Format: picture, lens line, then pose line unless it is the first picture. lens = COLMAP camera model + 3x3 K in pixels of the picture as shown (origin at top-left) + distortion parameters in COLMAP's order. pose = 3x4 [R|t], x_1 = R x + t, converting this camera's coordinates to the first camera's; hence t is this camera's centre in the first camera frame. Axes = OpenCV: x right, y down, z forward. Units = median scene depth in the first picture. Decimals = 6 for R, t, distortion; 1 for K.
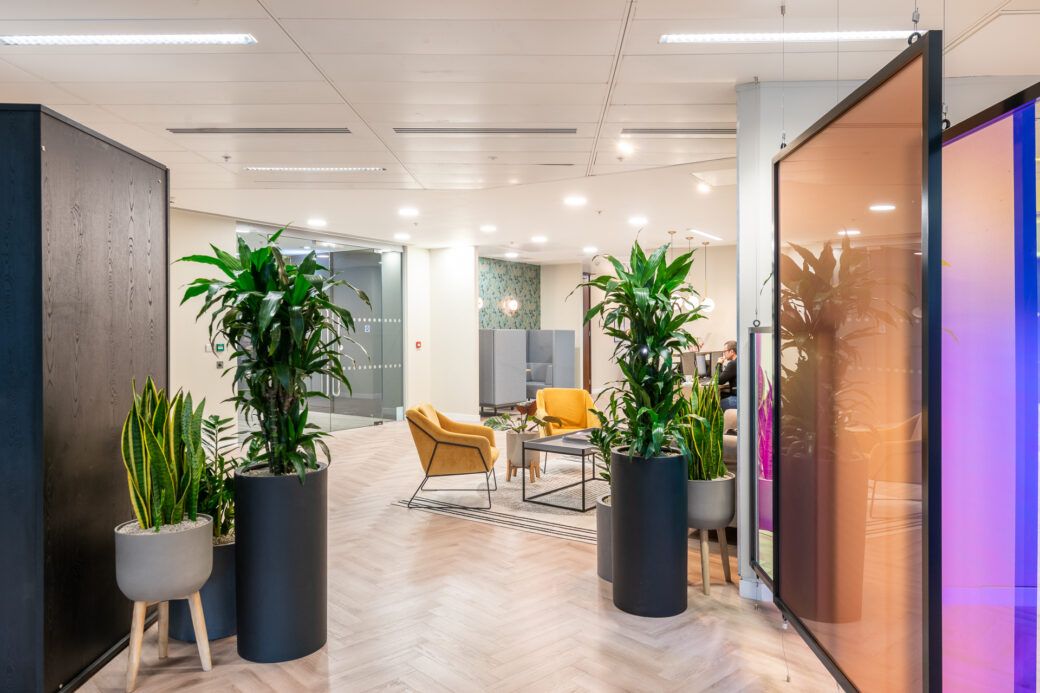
lens RADIAL K [[711.3, 0, 520.7], [0, 711.3, 323.8], [0, 0, 1]] dist [-0.000208, -0.003478]
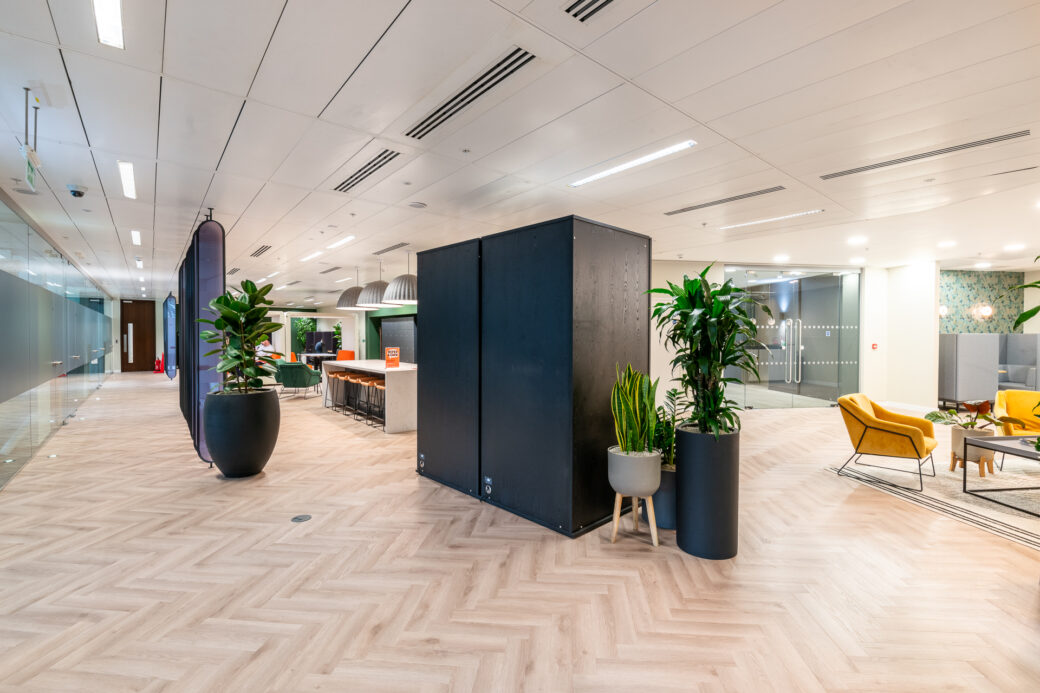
lens RADIAL K [[446.8, 0, 525.7], [0, 446.8, 340.7], [0, 0, 1]] dist [-0.011259, -0.001738]
pose [[0.663538, 0.005140, -0.748125, 0.097300], [0.010592, 0.999812, 0.016263, 0.001686], [0.748068, -0.018715, 0.663358, 0.097914]]
